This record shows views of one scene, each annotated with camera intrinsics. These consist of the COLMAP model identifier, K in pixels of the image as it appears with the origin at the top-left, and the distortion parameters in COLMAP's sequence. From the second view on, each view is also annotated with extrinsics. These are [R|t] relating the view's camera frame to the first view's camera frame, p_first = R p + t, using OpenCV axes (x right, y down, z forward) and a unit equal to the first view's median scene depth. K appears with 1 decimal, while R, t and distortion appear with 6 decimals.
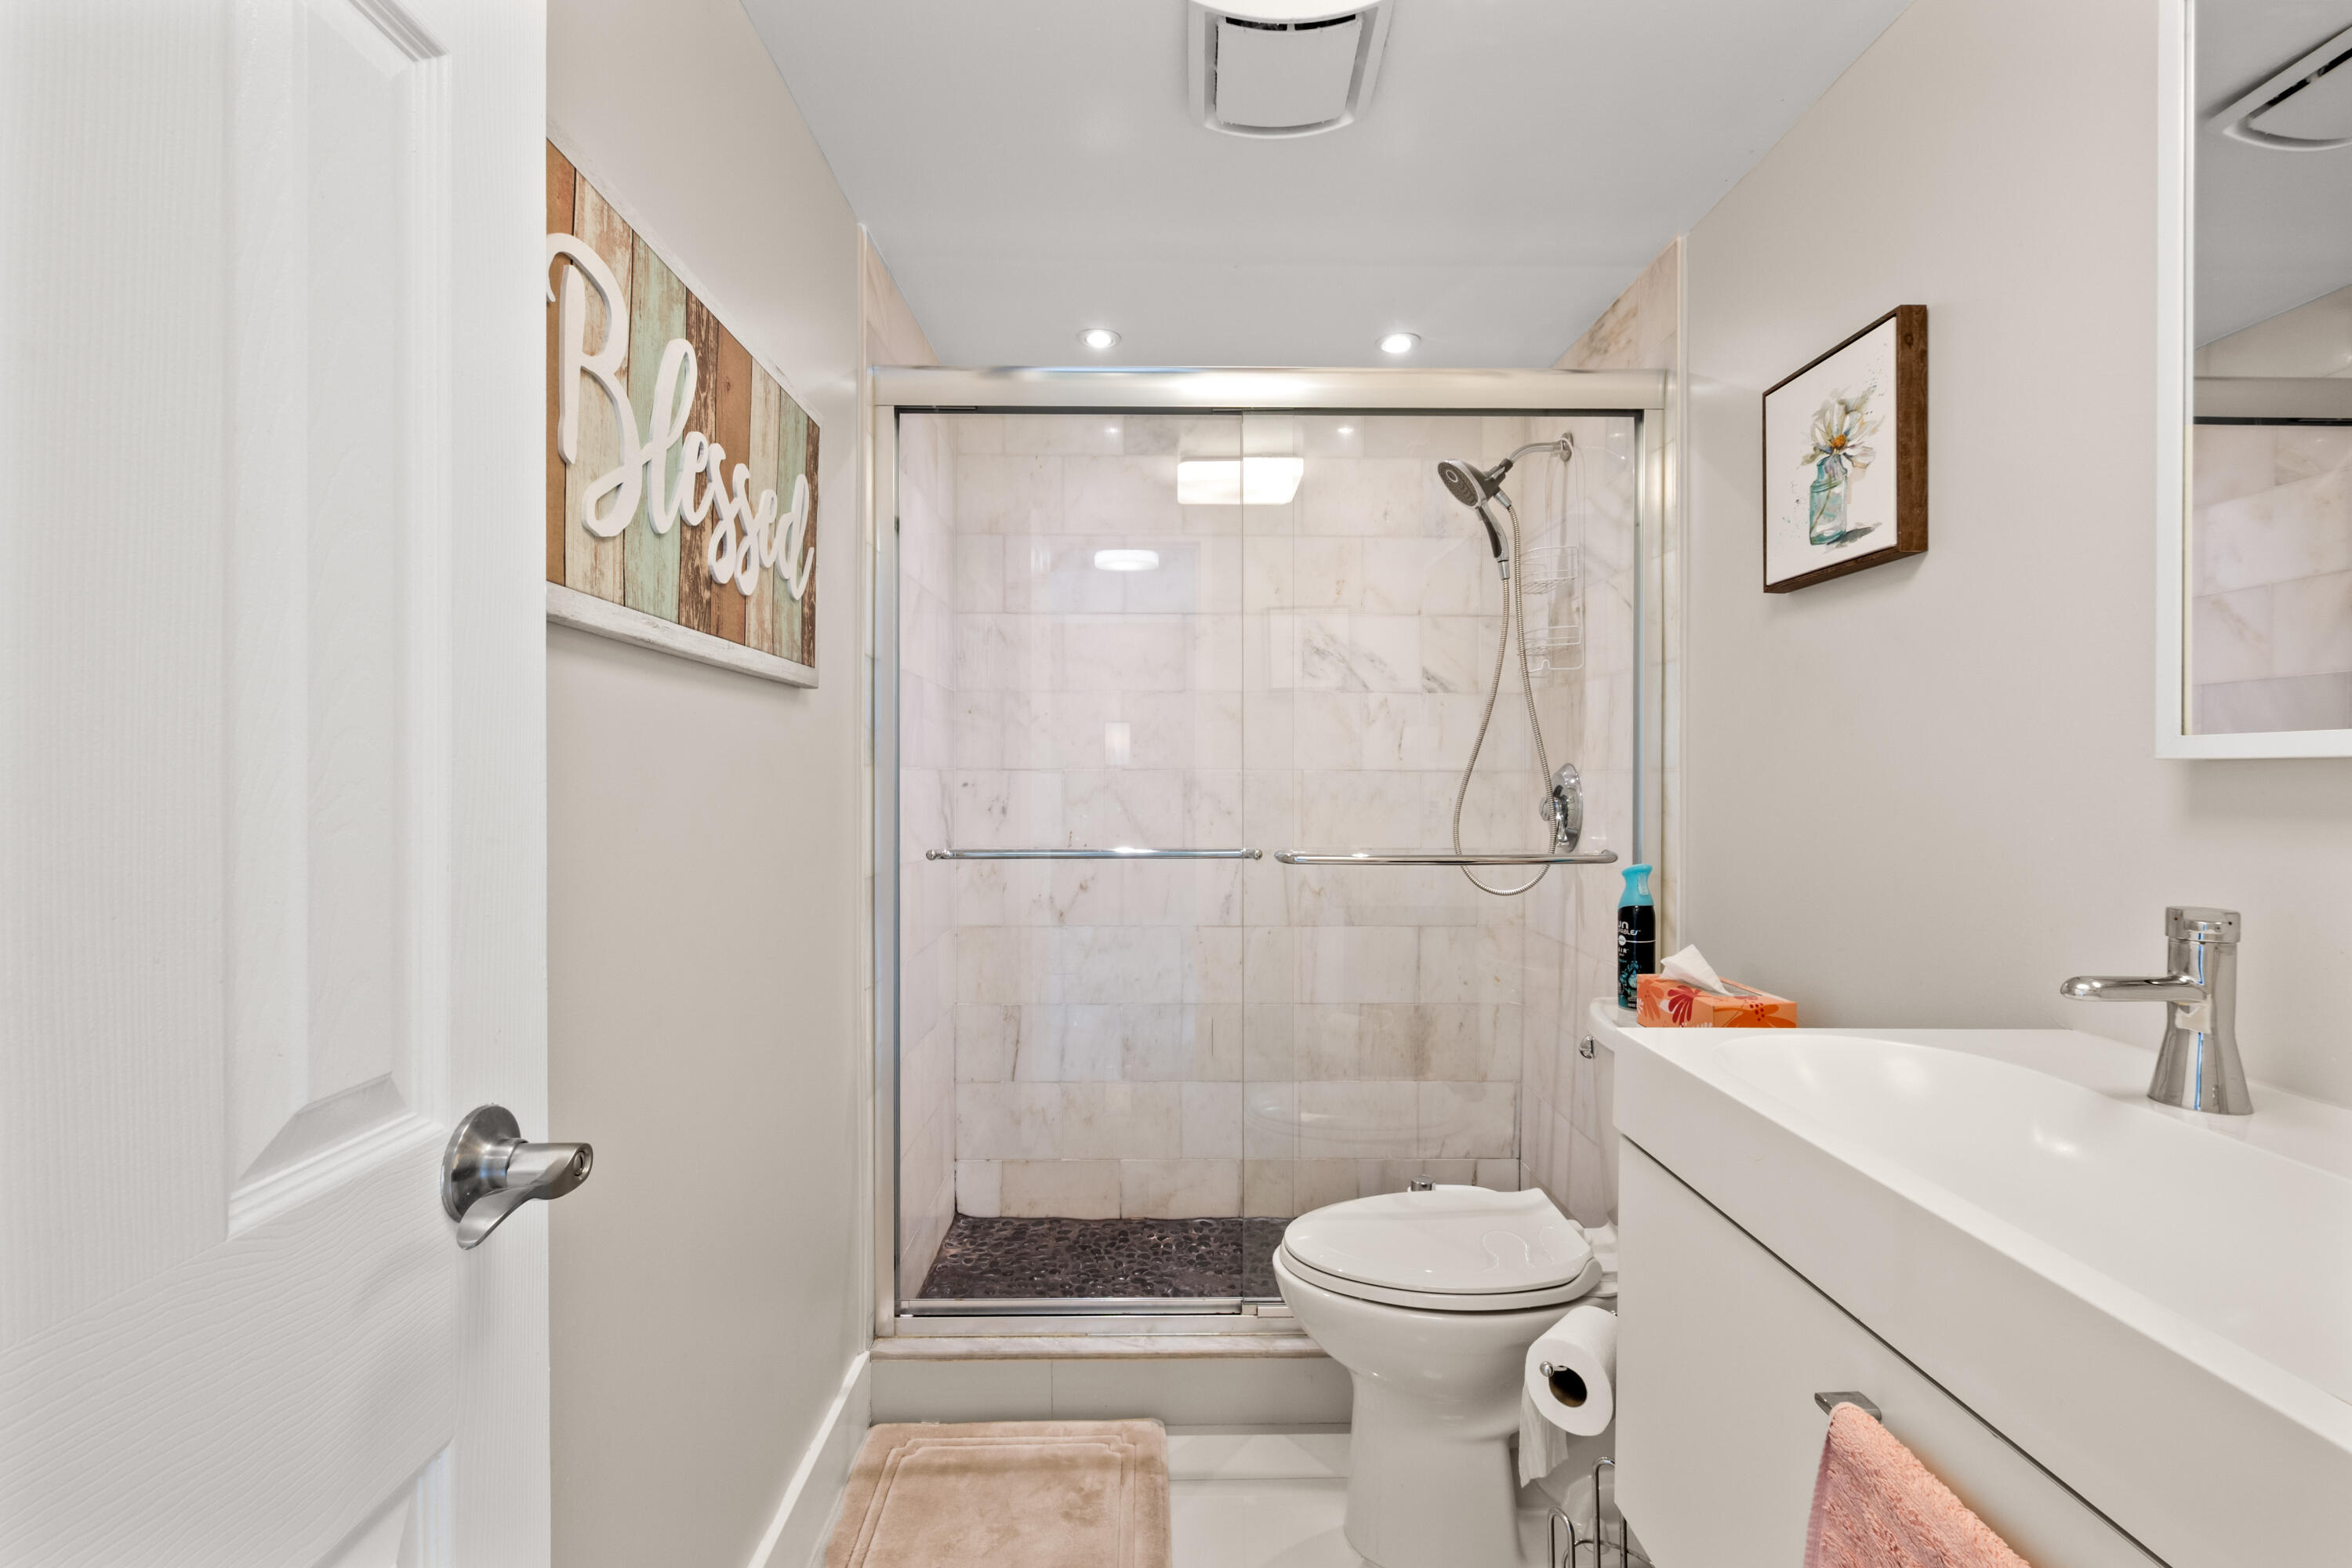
lens RADIAL K [[1077.6, 0, 1212.3], [0, 1077.6, 774.5], [0, 0, 1]] dist [-0.004817, 0.002116]
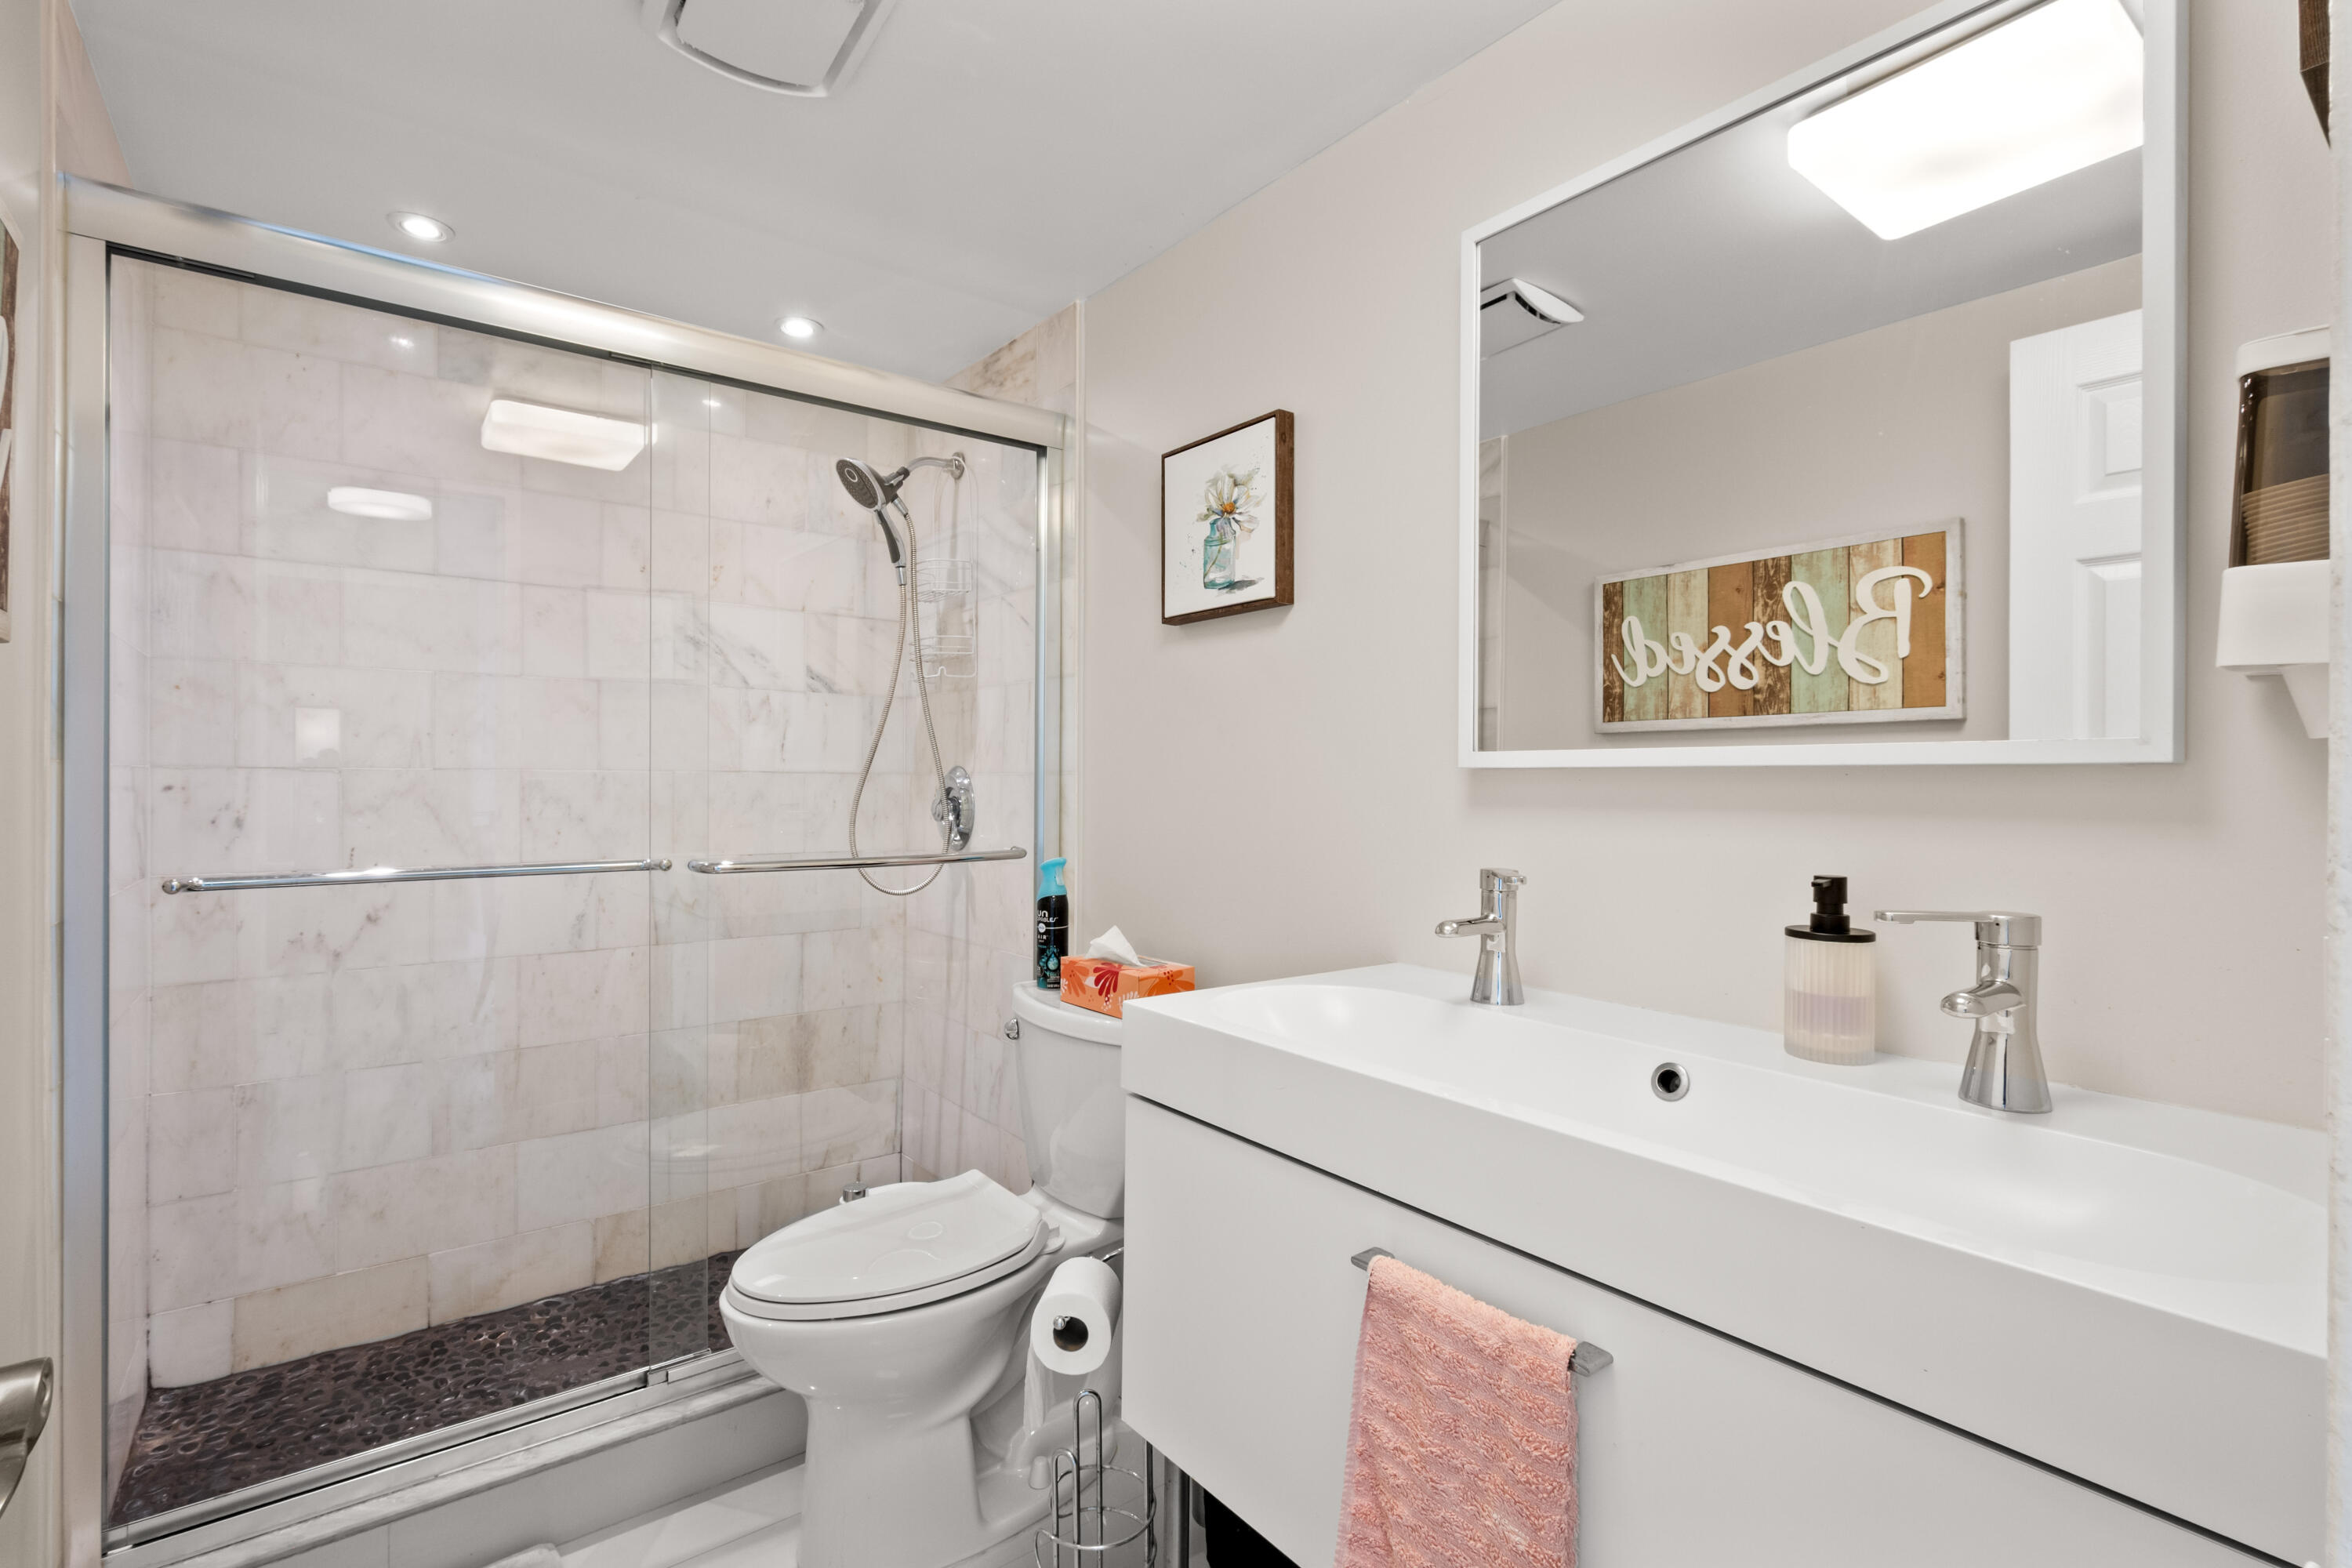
lens RADIAL K [[1077.6, 0, 1165.2], [0, 1077.6, 778.4], [0, 0, 1]] dist [-0.004817, 0.002116]
pose [[0.803972, 0.002376, 0.594662, -0.150076], [-0.003377, 0.999994, 0.000570, 0.000313], [-0.594657, -0.002466, 0.803975, 0.036333]]
